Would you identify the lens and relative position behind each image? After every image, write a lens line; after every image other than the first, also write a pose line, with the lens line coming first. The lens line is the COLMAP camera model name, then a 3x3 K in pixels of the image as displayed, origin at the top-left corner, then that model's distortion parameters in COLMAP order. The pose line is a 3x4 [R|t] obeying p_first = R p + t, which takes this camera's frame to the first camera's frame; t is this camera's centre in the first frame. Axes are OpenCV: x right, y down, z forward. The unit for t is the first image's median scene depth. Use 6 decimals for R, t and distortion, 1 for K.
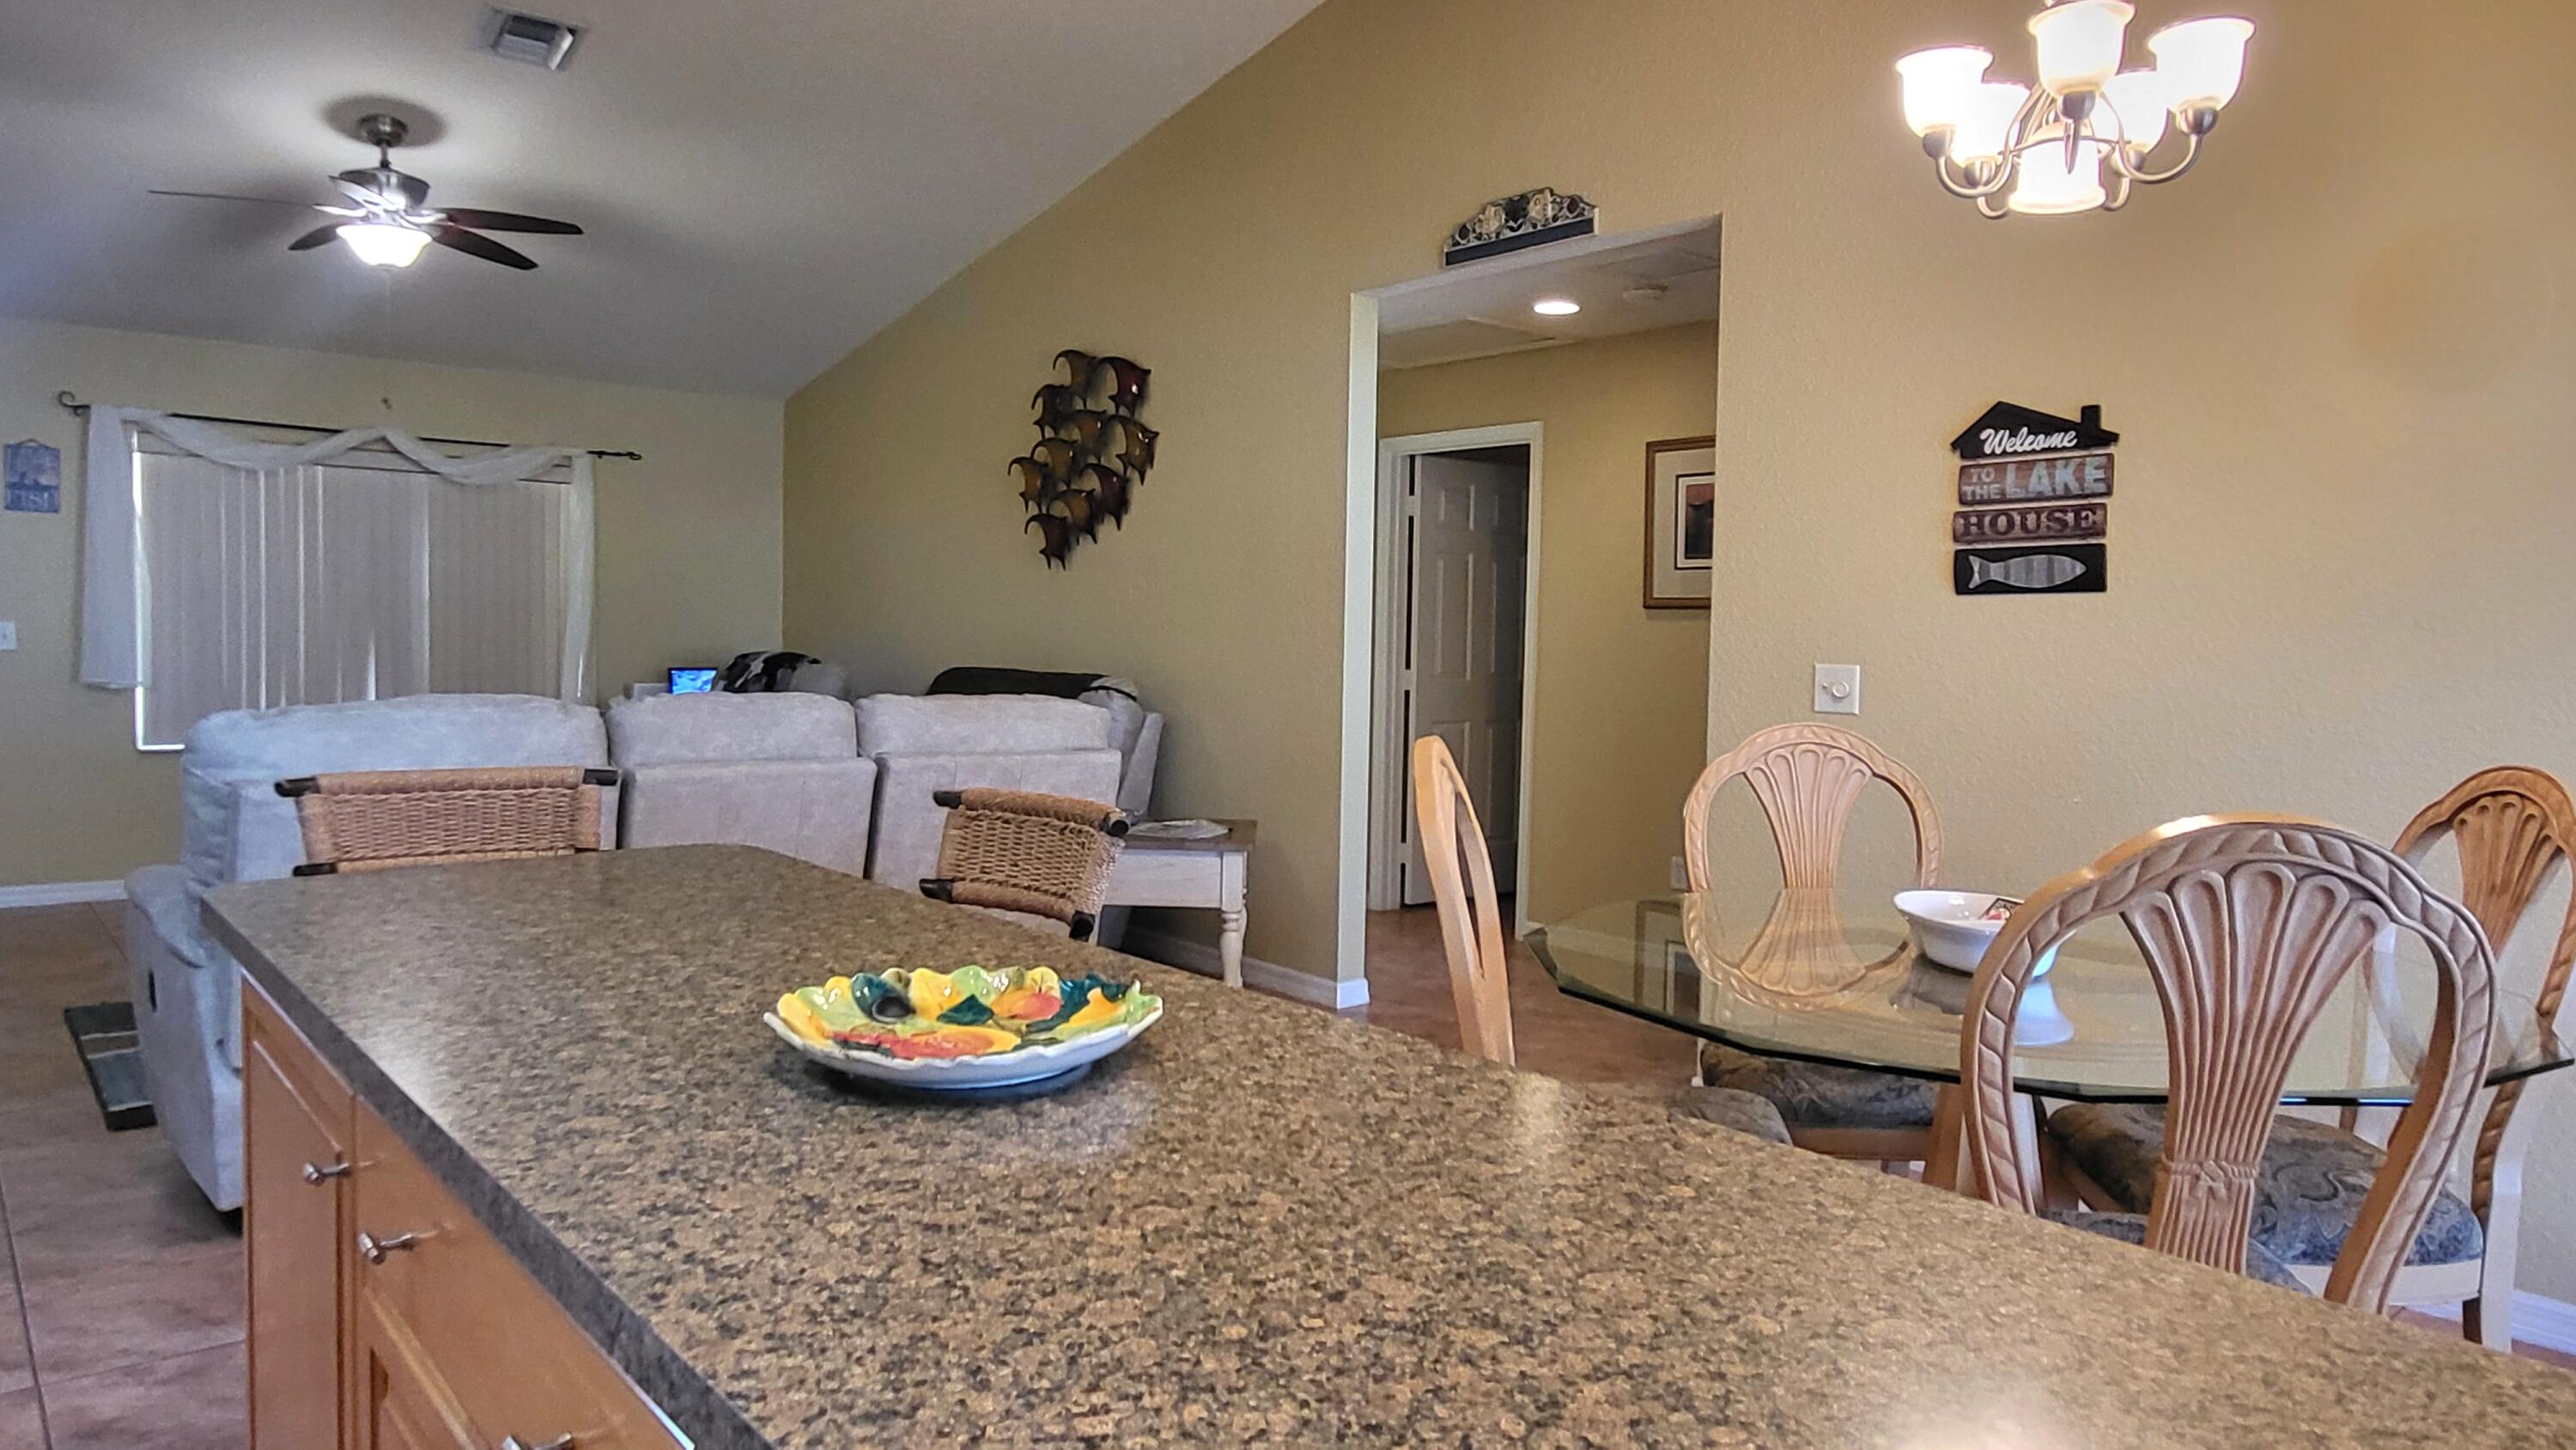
lens RADIAL K [[1635.7, 0, 1288.0], [0, 1635.7, 725.0], [0, 0, 1]] dist [0.001159, 0.001894]
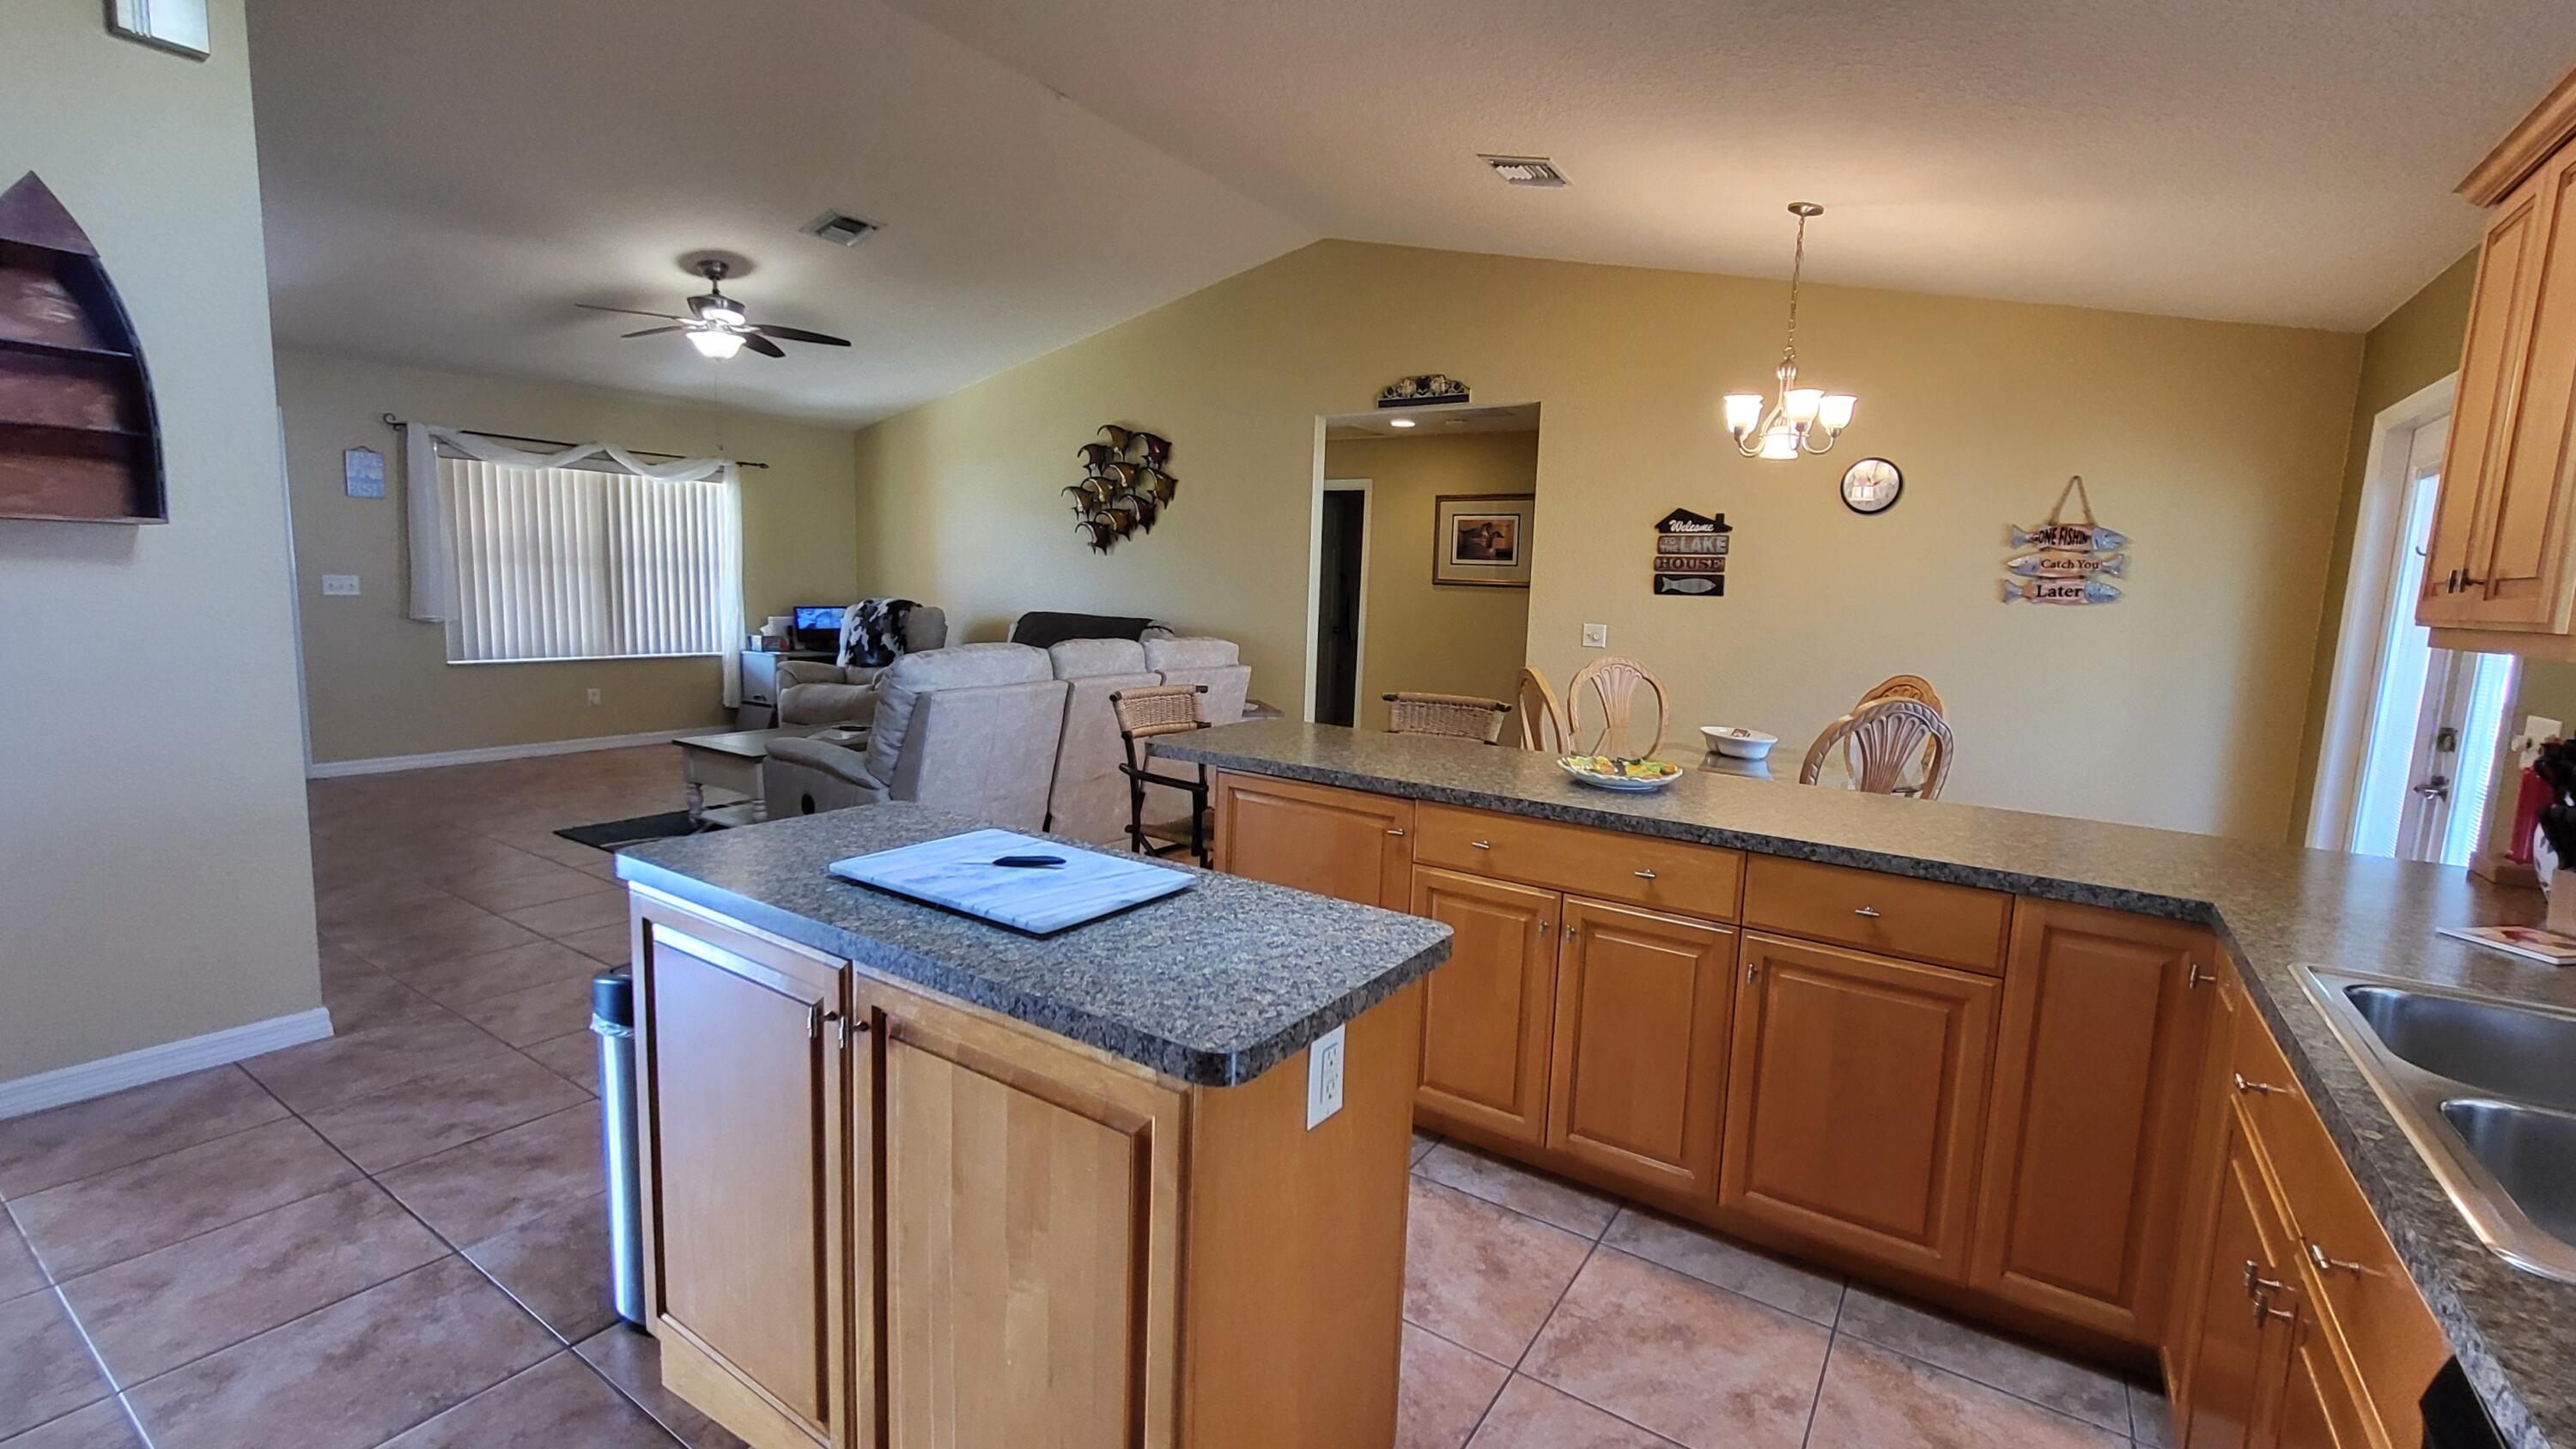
lens RADIAL K [[1126.7, 0, 1288.0], [0, 1126.7, 724.5], [0, 0, 1]] dist [0.001002, -0.000027]
pose [[0.957206, -0.023779, 0.288430, -0.320662], [-0.001212, 0.996281, 0.086157, -0.022032], [-0.289406, -0.082820, 0.953617, -0.203273]]
